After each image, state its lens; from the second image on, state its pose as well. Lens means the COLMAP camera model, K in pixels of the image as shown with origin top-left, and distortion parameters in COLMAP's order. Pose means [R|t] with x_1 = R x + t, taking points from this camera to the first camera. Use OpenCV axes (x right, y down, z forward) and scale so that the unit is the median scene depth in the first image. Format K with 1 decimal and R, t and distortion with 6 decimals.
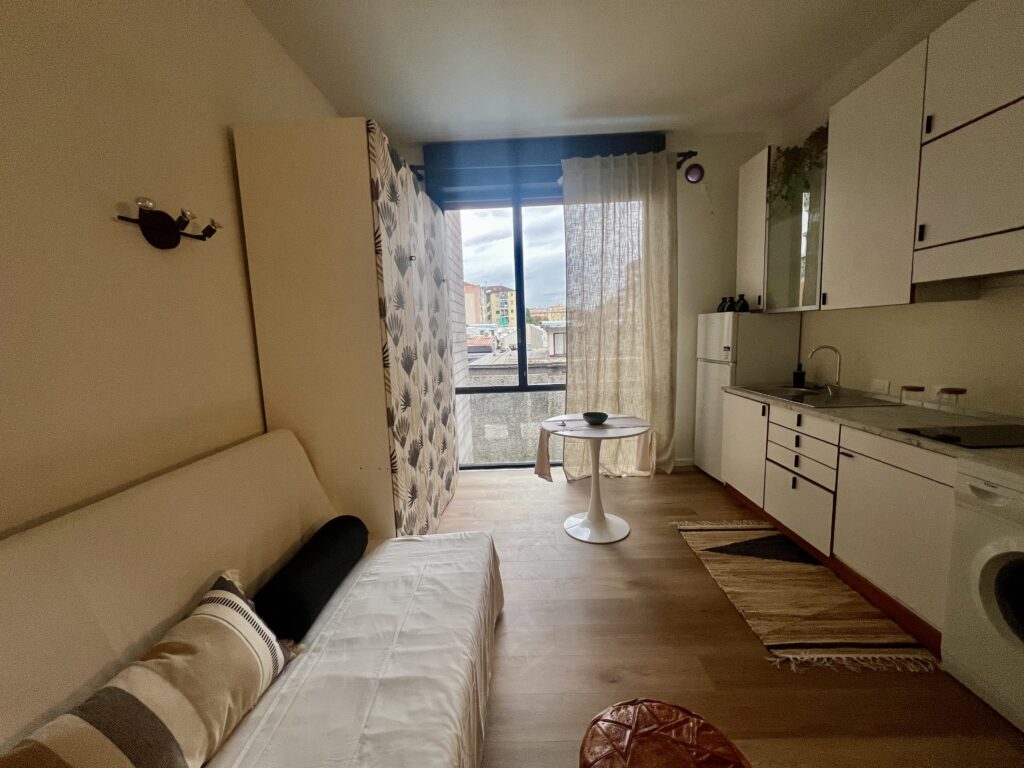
lens RADIAL K [[410.5, 0, 515.7], [0, 410.5, 387.6], [0, 0, 1]] dist [-0.003875, 0.001016]
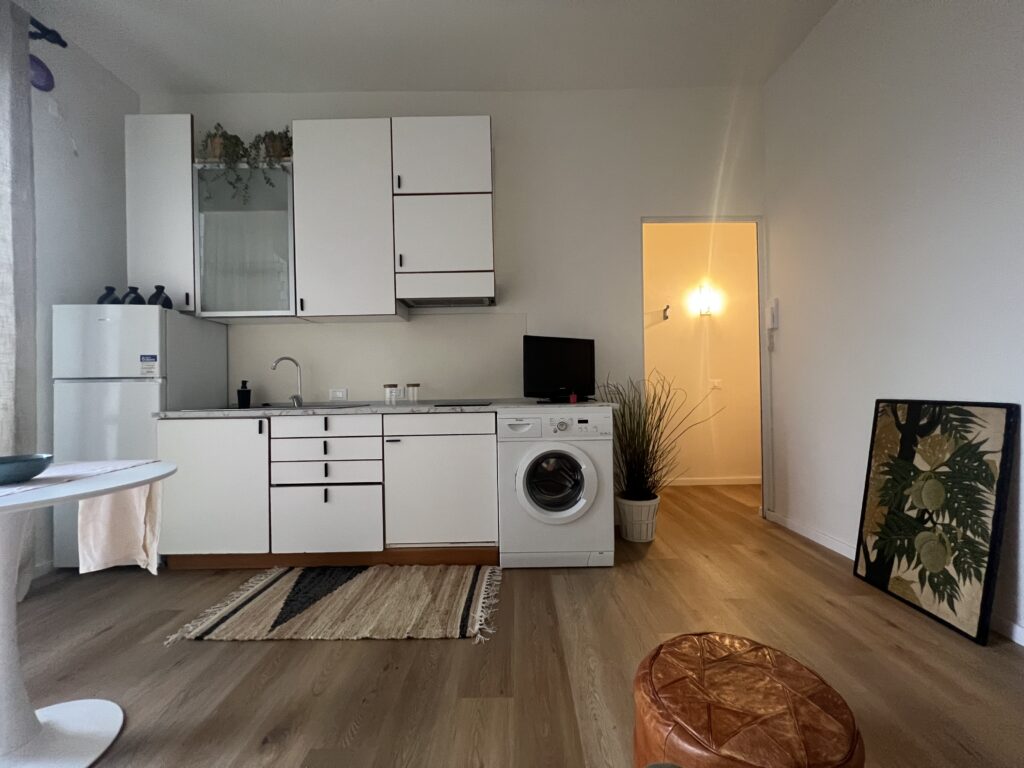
lens RADIAL K [[410.5, 0, 514.3], [0, 410.5, 386.2], [0, 0, 1]] dist [-0.003875, 0.001016]
pose [[-0.014597, 0.044548, 0.998901, -0.207086], [0.152305, 0.987449, -0.041812, 0.087862], [-0.988226, 0.151527, -0.021199, 0.520607]]
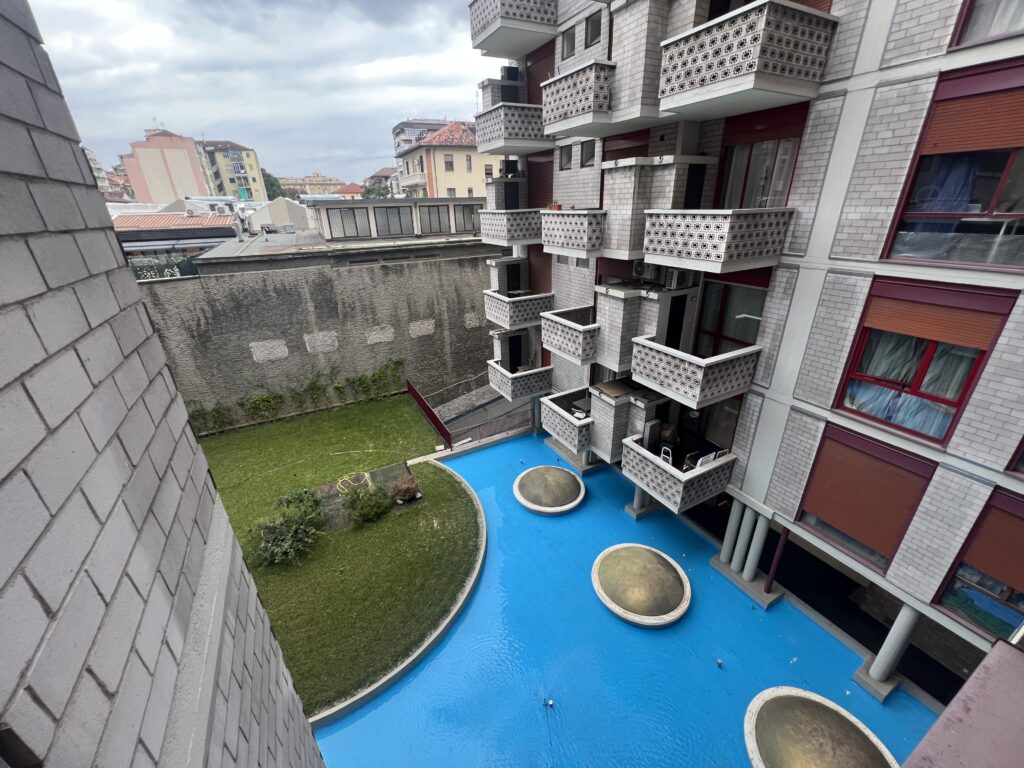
lens RADIAL K [[410.1, 0, 513.1], [0, 410.1, 387.3], [0, 0, 1]] dist [-0.003790, 0.000770]
pose [[0.873212, -0.182649, 0.451818, -0.098667], [0.054903, 0.958078, 0.281197, -0.133692], [-0.484238, -0.220739, 0.846633, 1.607427]]
